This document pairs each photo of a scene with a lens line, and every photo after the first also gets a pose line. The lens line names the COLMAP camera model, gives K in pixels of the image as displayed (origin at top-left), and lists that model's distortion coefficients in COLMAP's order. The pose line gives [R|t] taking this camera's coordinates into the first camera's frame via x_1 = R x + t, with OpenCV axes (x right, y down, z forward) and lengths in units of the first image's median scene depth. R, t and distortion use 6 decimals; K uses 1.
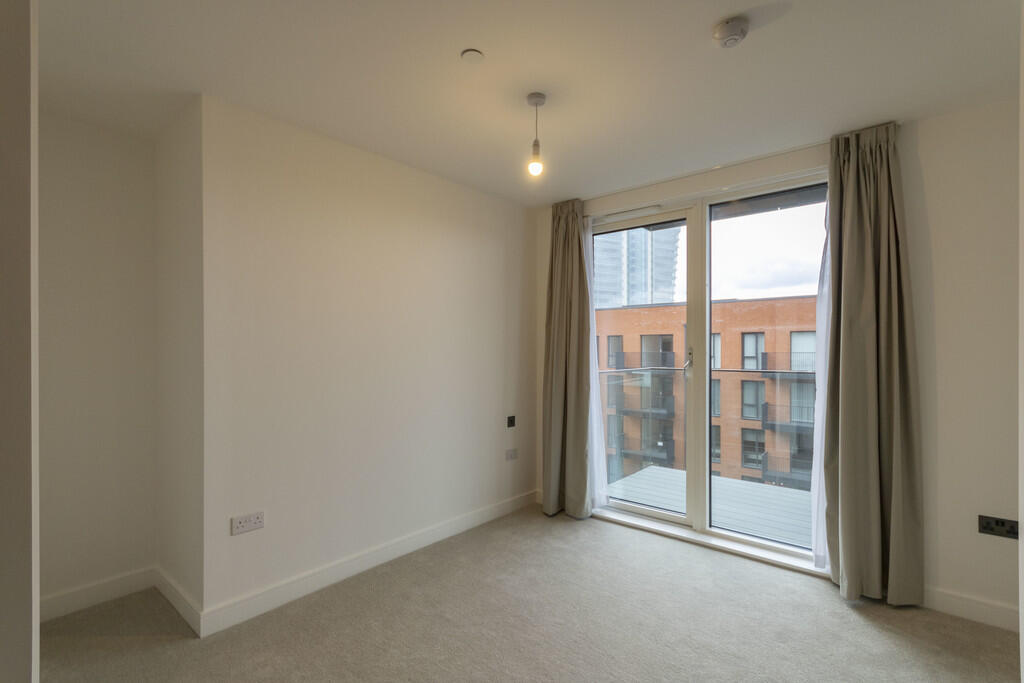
lens RADIAL K [[473.0, 0, 508.1], [0, 473.0, 340.4], [0, 0, 1]] dist [-0.000266, -0.000046]
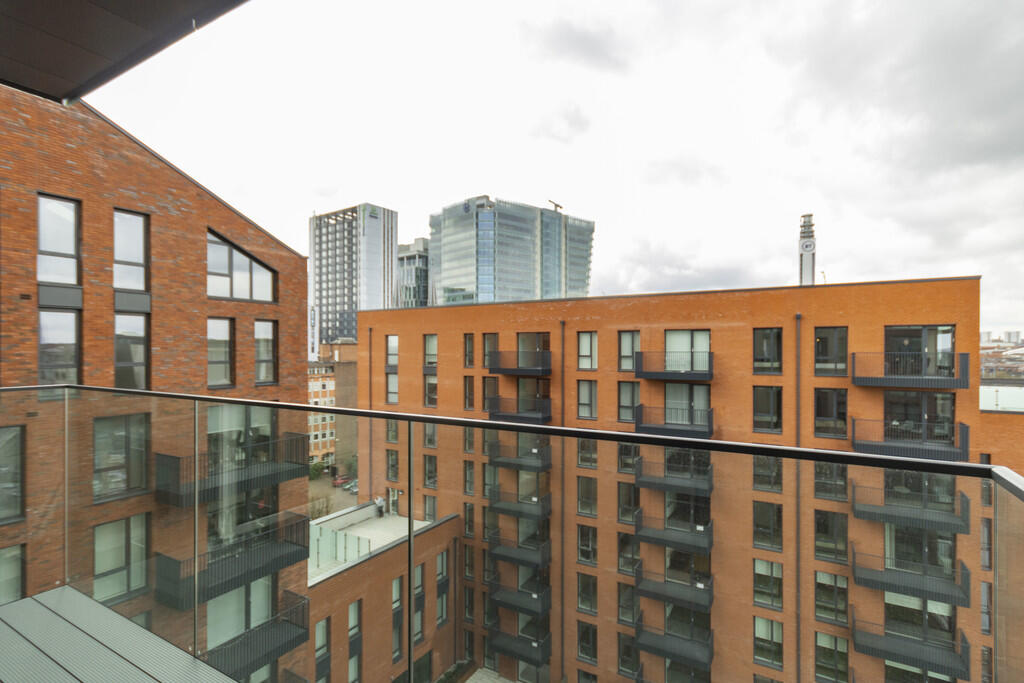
lens RADIAL K [[473.0, 0, 518.6], [0, 473.0, 341.4], [0, 0, 1]] dist [-0.000266, -0.000046]
pose [[0.985437, 0.002433, 0.170022, 0.136525], [-0.003518, 0.999975, 0.006079, 0.000007], [-0.170003, -0.006588, 0.985422, 0.101236]]
